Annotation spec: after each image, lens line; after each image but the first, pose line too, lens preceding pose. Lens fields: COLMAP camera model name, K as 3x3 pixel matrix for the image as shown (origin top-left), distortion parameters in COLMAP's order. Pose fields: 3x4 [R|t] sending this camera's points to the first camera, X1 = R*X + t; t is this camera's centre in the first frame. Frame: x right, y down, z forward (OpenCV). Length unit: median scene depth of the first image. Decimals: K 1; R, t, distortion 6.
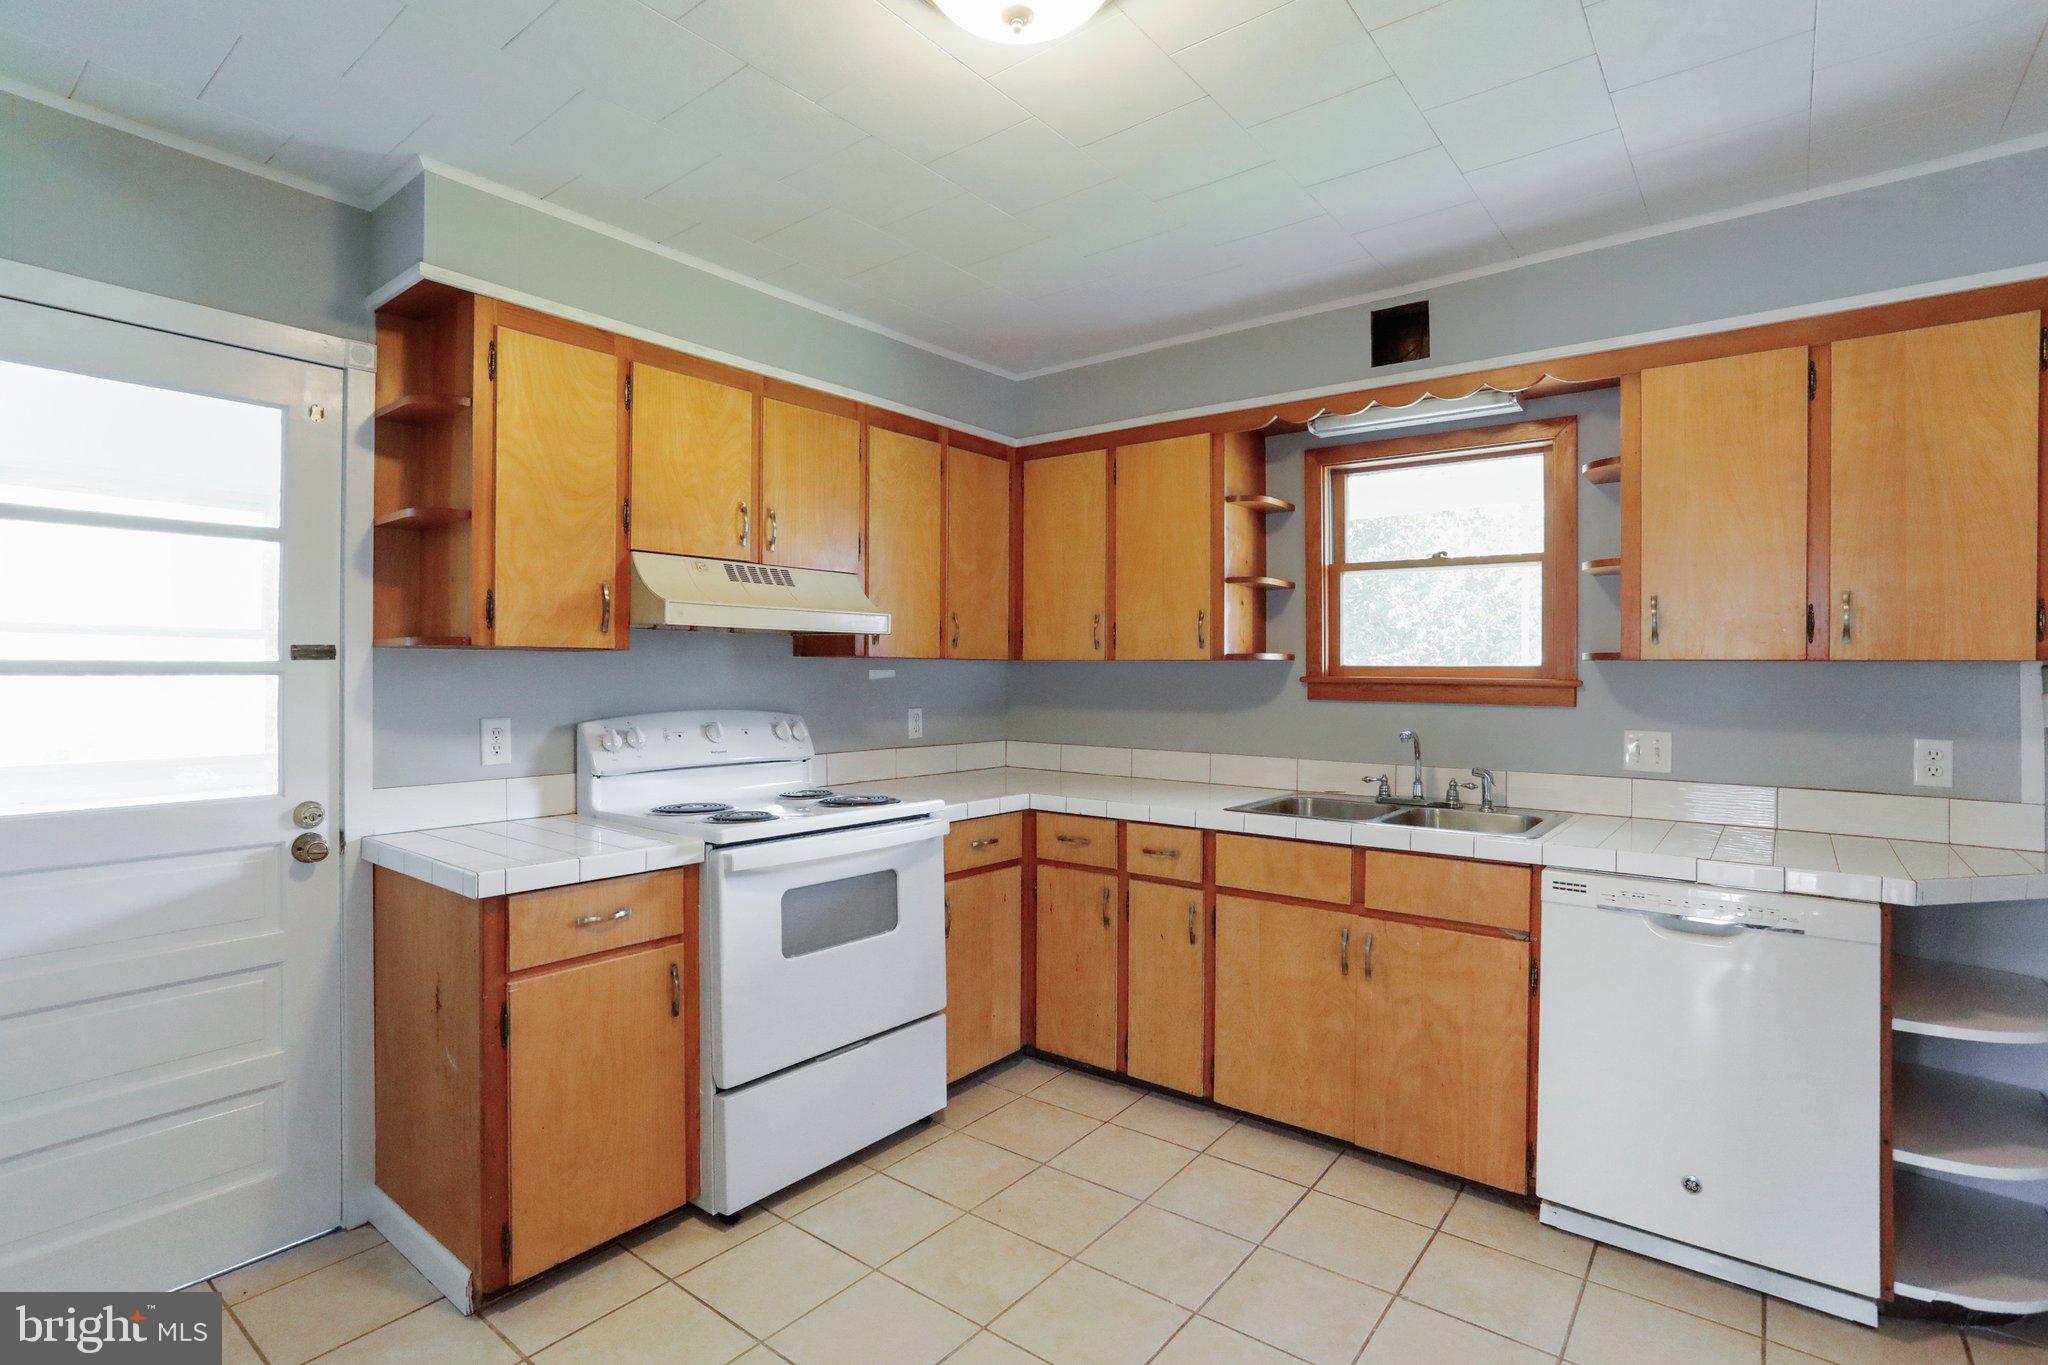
lens RADIAL K [[988.2, 0, 1026.7], [0, 988.2, 670.9], [0, 0, 1]] dist [-0.047651, 0.025197]
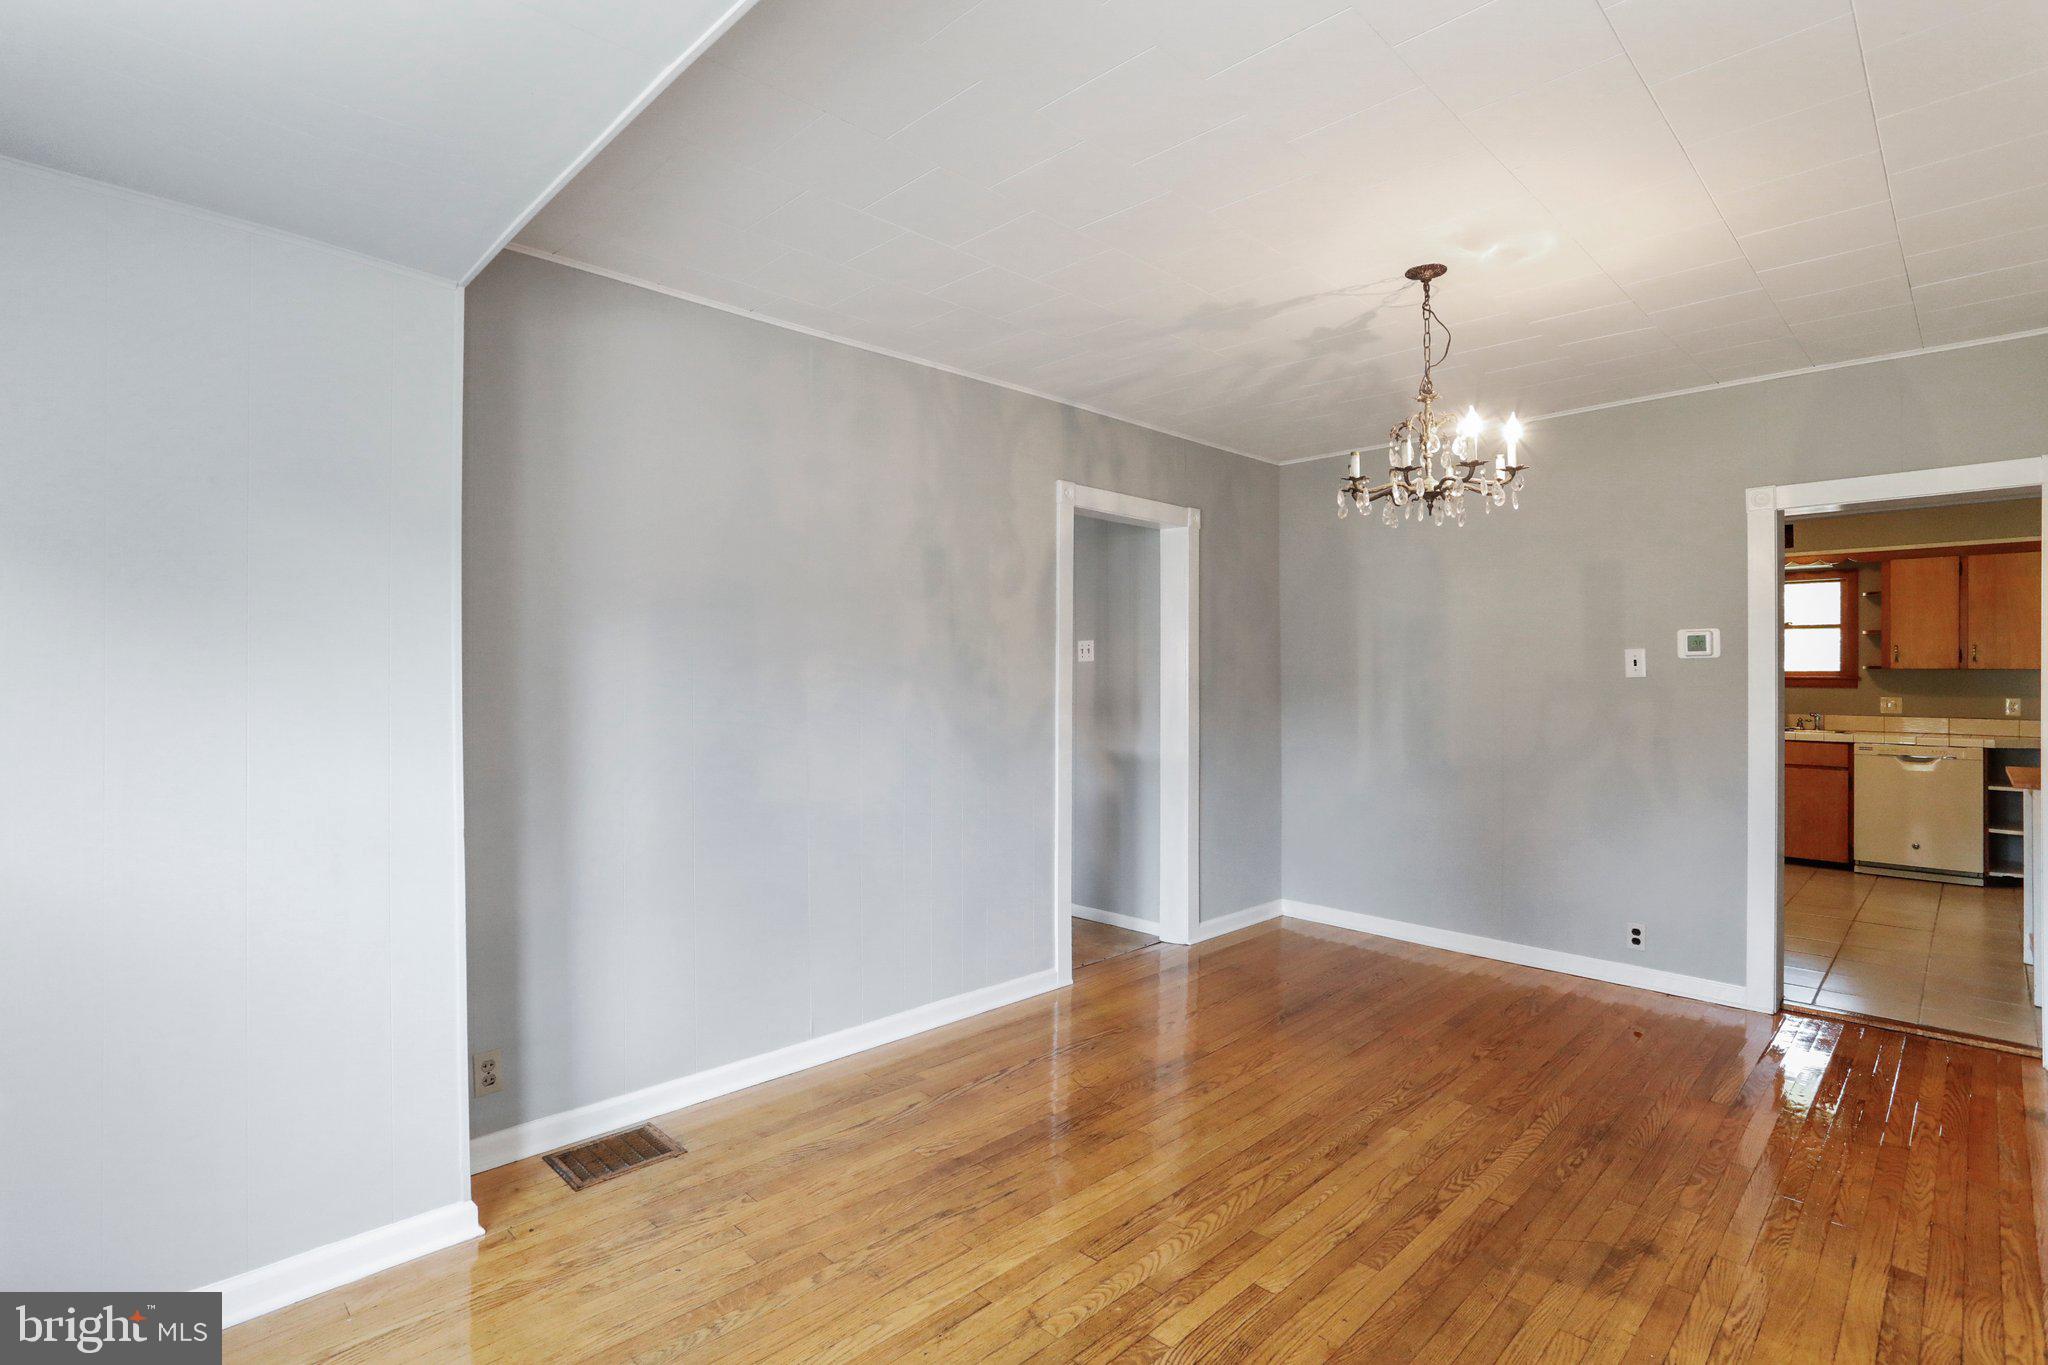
lens RADIAL K [[988.2, 0, 1026.7], [0, 988.2, 670.9], [0, 0, 1]] dist [-0.047651, 0.025197]
pose [[0.992316, 0.000222, -0.123729, -0.678229], [-0.001107, 0.999974, -0.007087, 0.007836], [0.123724, 0.007170, 0.992291, -0.936534]]
